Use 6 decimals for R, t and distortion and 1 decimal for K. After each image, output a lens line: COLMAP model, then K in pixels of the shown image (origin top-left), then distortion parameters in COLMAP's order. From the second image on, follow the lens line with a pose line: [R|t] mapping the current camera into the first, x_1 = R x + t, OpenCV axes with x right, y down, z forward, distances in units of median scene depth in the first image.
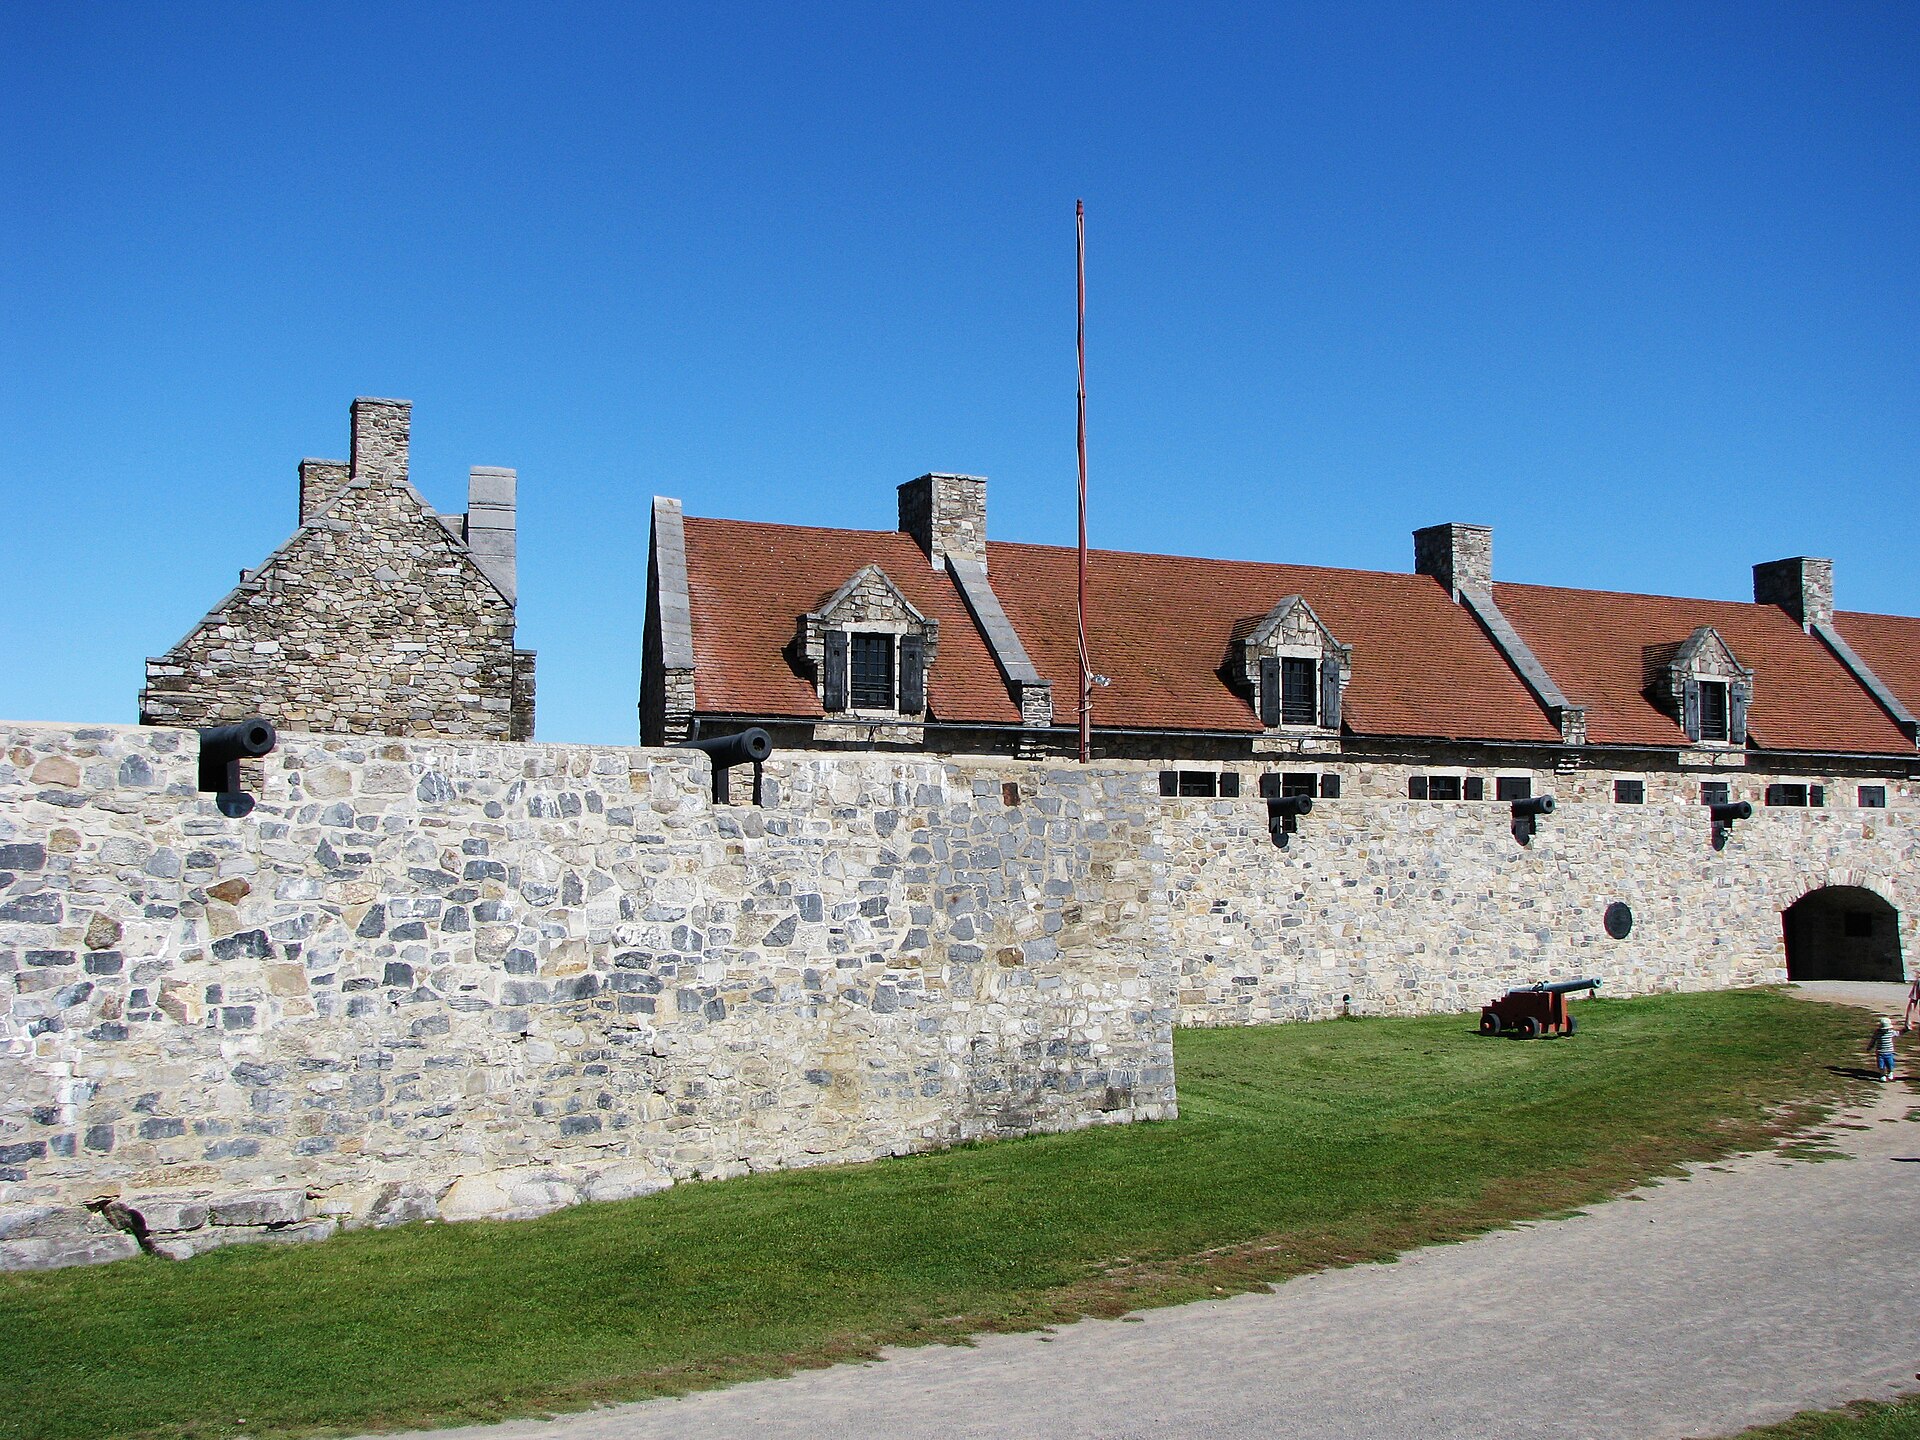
lens RADIAL K [[2100.2, 0, 960.0], [0, 2100.2, 720.0], [0, 0, 1]] dist [-0.123037, 0.021770]
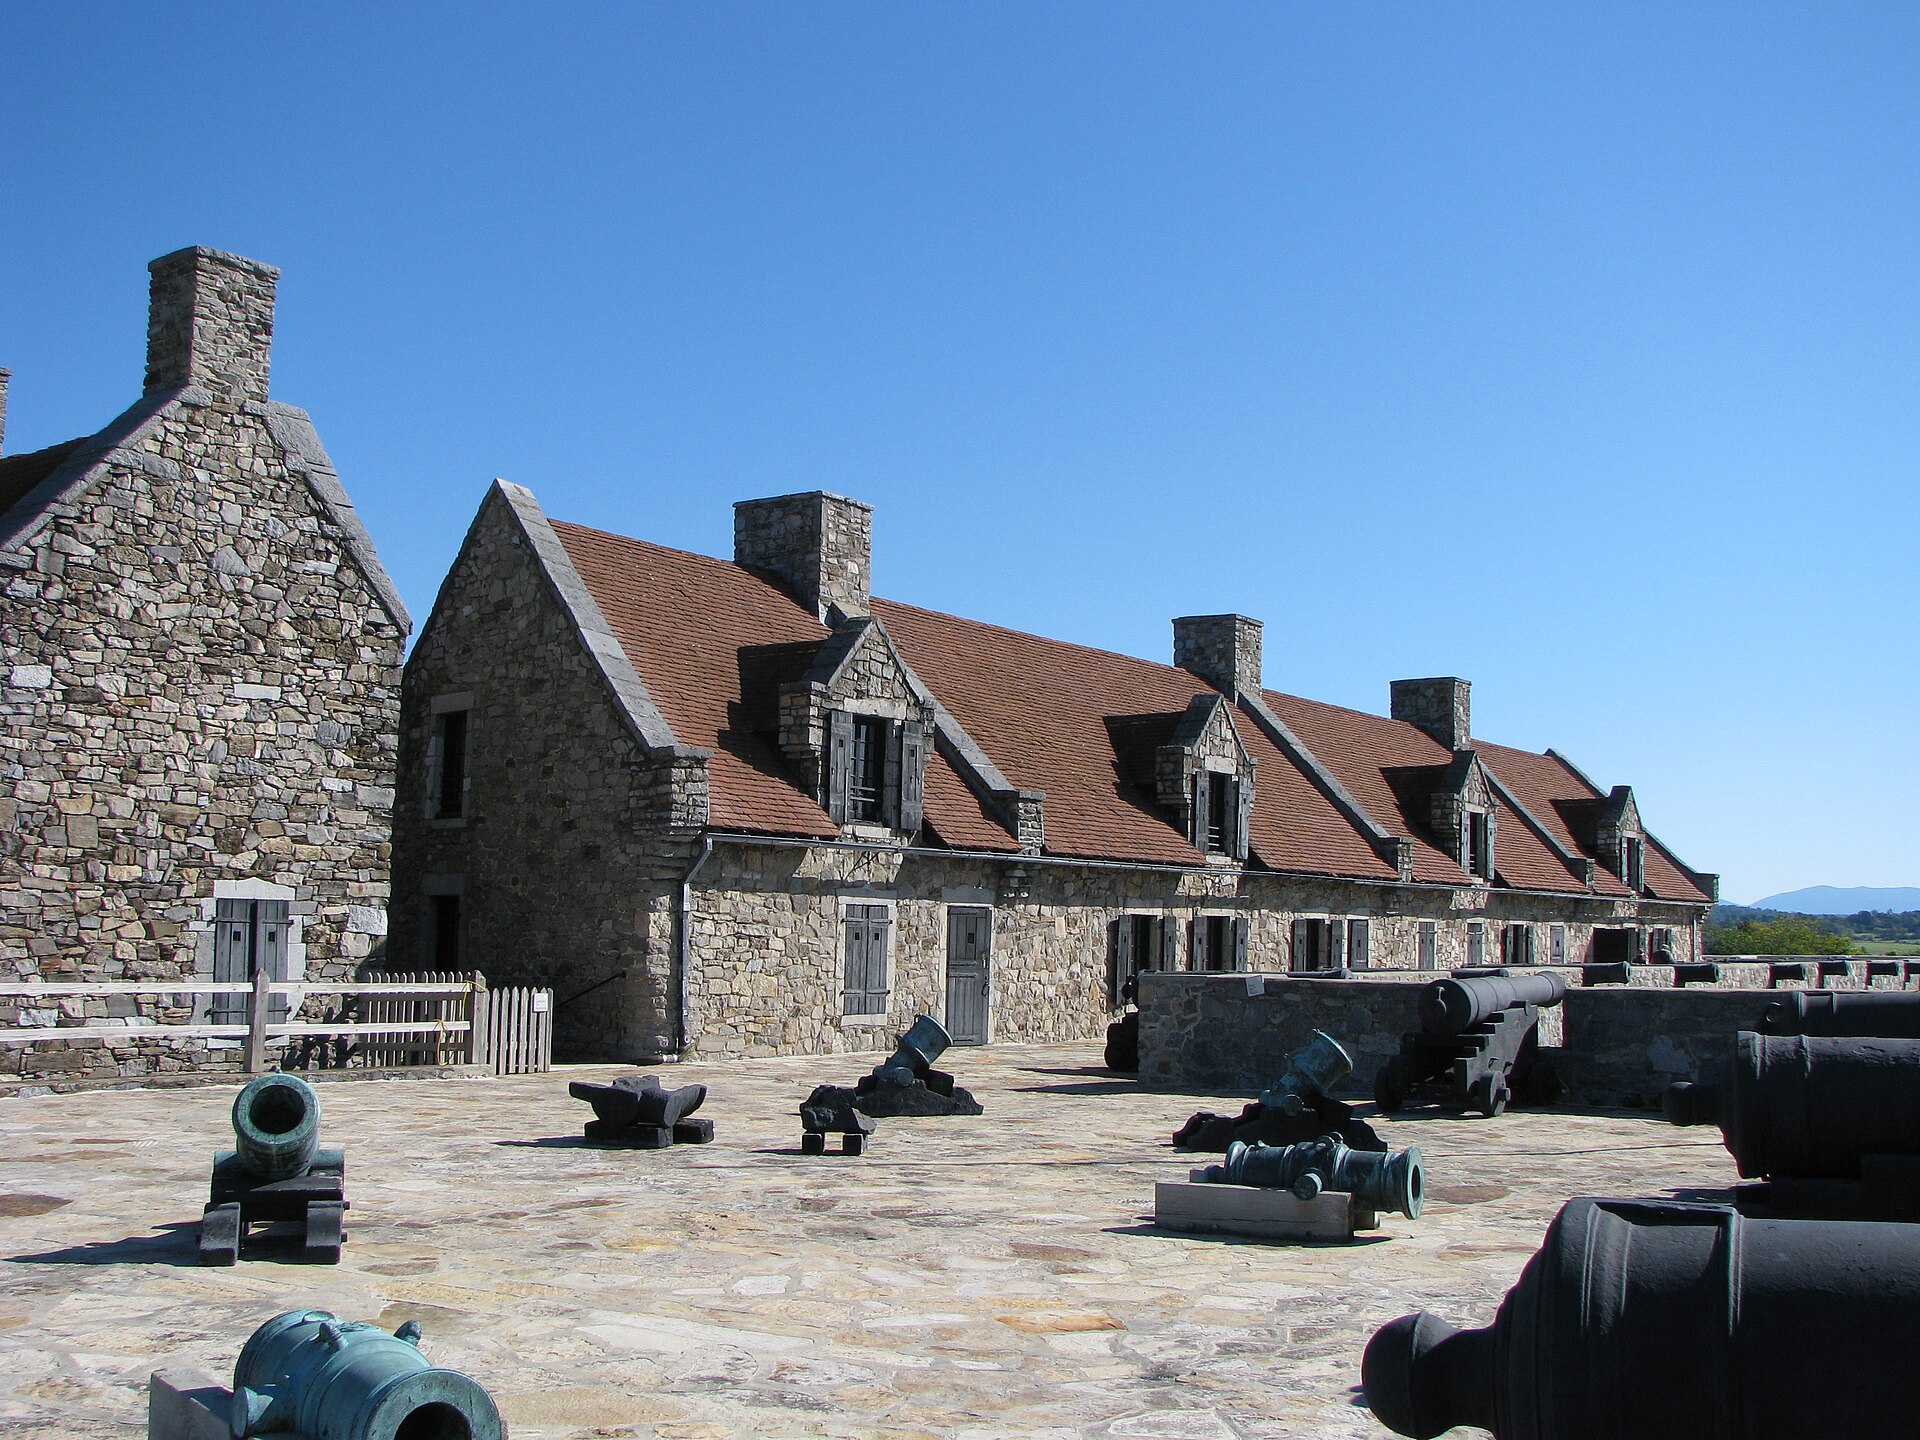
lens RADIAL K [[2100.2, 0, 960.0], [0, 2100.2, 720.0], [0, 0, 1]] dist [-0.123037, 0.021770]
pose [[0.855679, 0.064960, 0.513414, -0.389354], [-0.051948, 0.997861, -0.039674, -0.014779], [-0.514893, 0.007278, 0.857224, 0.409340]]
